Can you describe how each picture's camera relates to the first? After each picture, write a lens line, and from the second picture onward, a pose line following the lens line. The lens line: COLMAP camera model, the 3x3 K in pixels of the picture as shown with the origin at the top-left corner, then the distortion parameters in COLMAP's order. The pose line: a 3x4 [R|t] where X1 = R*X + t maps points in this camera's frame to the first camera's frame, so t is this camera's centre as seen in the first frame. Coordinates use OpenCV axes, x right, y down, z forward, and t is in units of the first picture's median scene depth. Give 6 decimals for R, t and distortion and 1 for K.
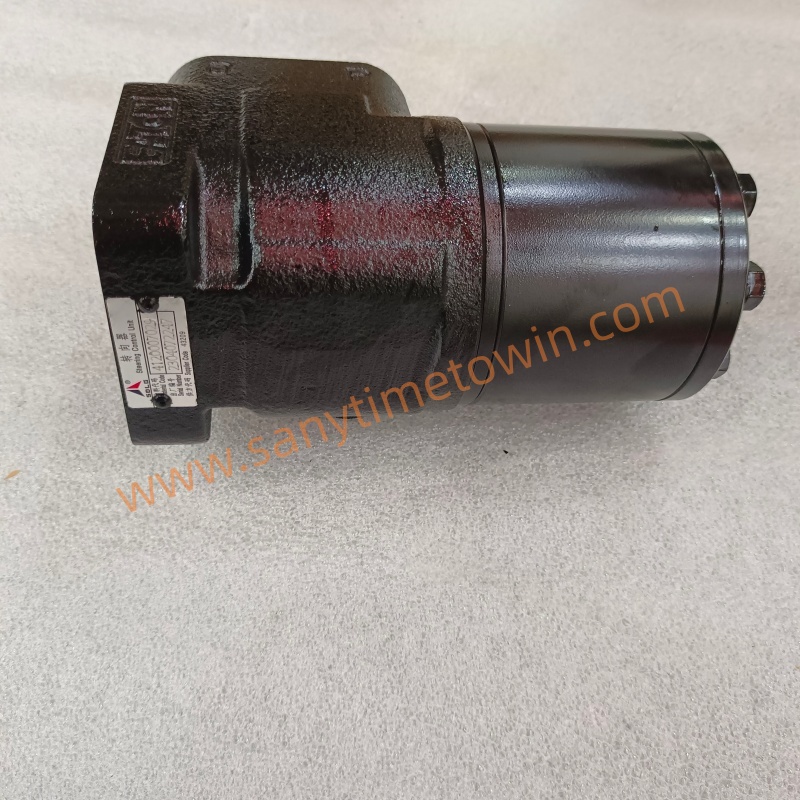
lens RADIAL K [[791.2, 0, 392.5], [0, 791.2, 421.6], [0, 0, 1]] dist [-0.038934, 0.000000]
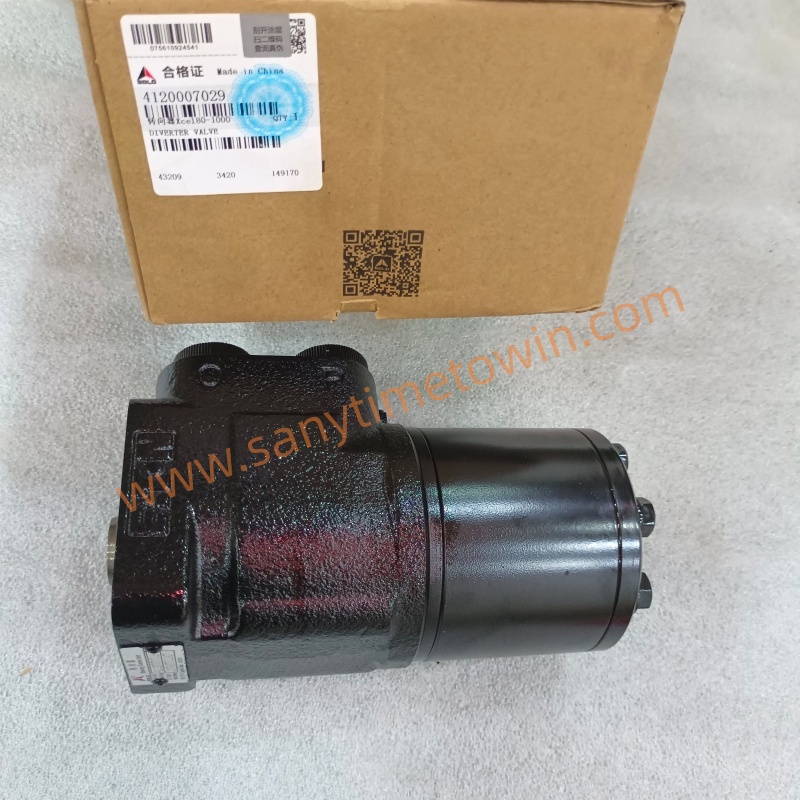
lens RADIAL K [[791.2, 0, 400.7], [0, 791.2, 399.3], [0, 0, 1]] dist [-0.038934, 0.000000]
pose [[0.996420, 0.054276, 0.064810, -0.017258], [-0.063110, 0.987691, 0.143118, -0.618417], [-0.056244, -0.146696, 0.987581, -0.163829]]
